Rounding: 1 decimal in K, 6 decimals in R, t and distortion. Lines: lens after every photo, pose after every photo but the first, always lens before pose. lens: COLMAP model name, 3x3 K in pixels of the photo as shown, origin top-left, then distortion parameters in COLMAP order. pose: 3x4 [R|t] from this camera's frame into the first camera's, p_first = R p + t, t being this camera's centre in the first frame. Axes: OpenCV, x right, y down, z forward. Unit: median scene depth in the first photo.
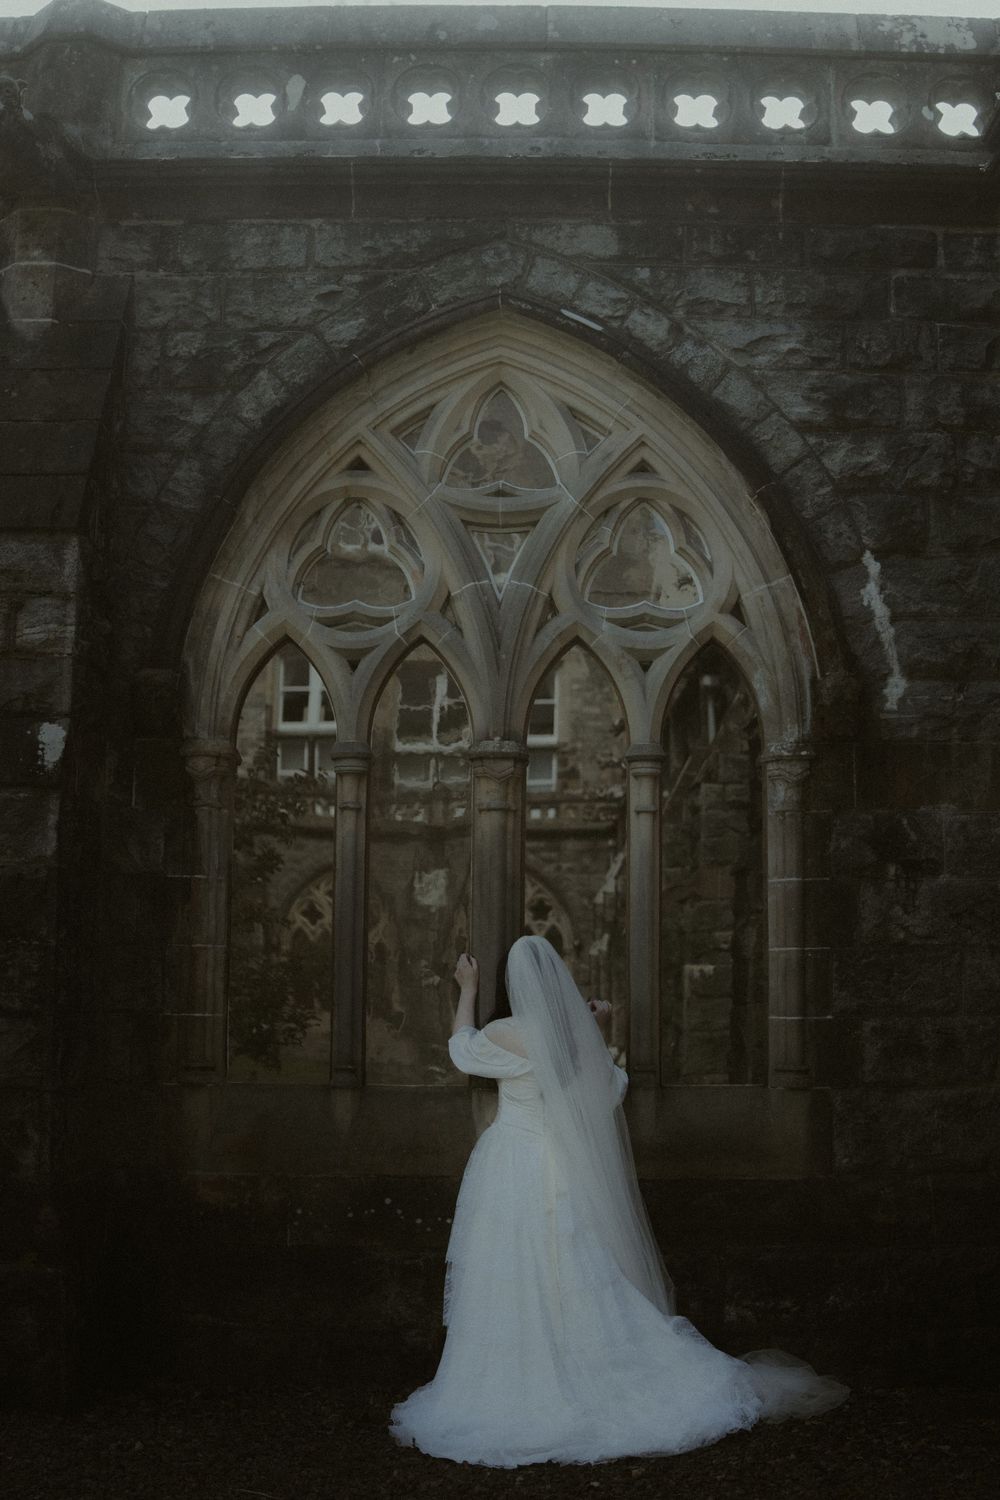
lens RADIAL K [[1689.0, 0, 500.0], [0, 1689.0, 750.0], [0, 0, 1]] dist [-0.136747, 0.000230]
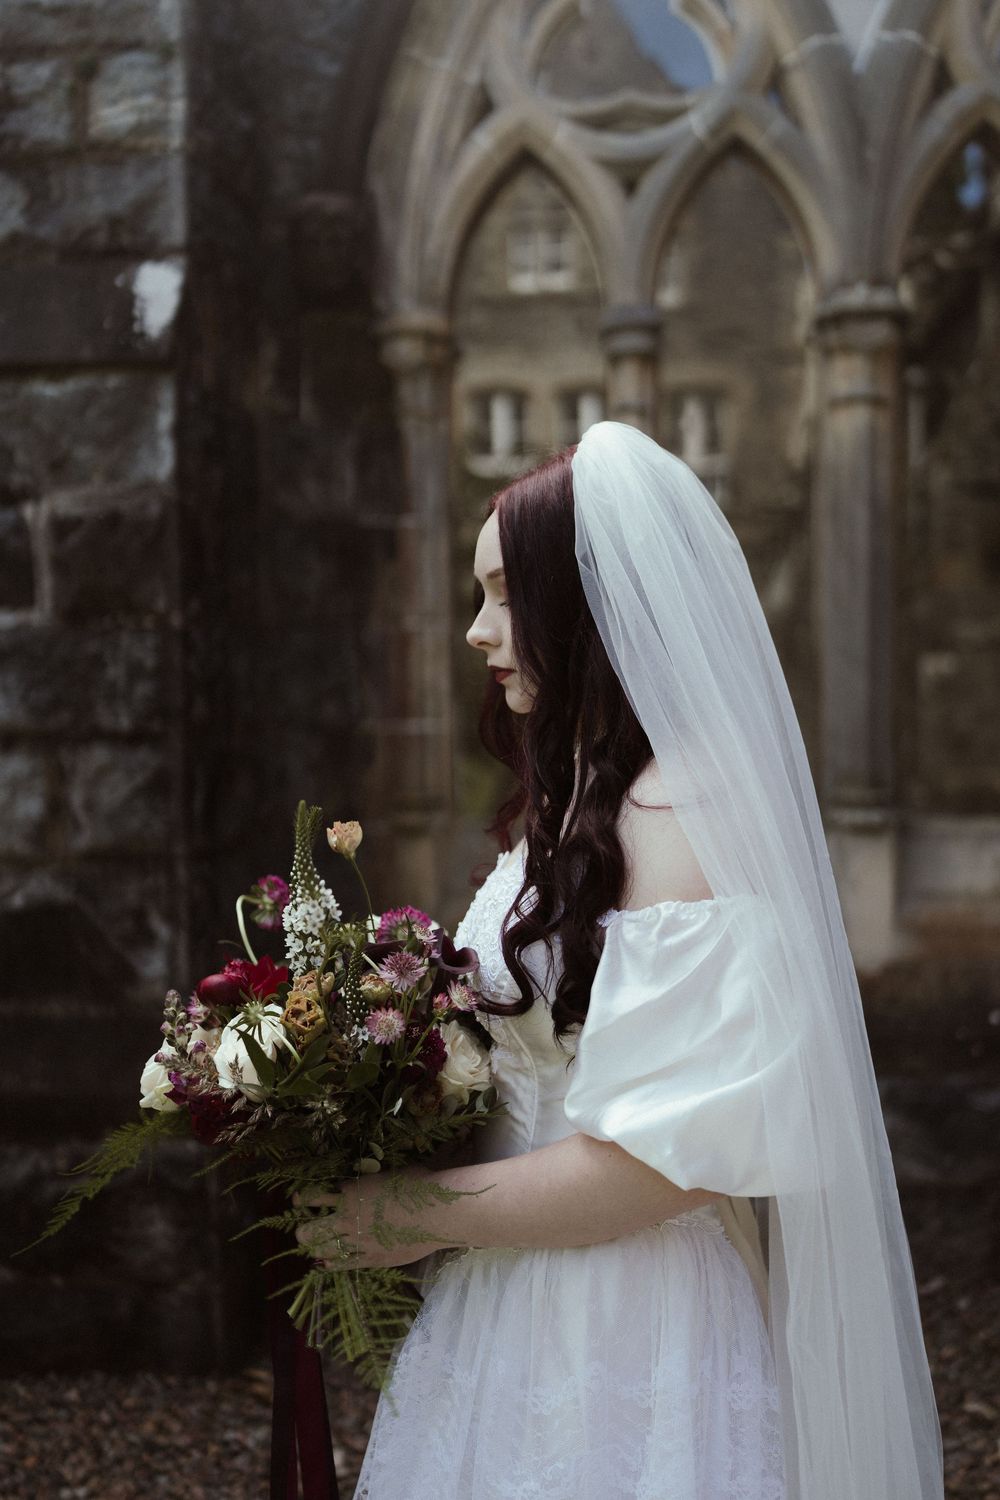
lens RADIAL K [[1689.0, 0, 500.0], [0, 1689.0, 750.0], [0, 0, 1]] dist [-0.136747, 0.000230]
pose [[0.991694, -0.017261, -0.127458, -0.060680], [0.039149, 0.984445, 0.171278, 0.052411], [0.122519, -0.174846, 0.976943, 0.343786]]
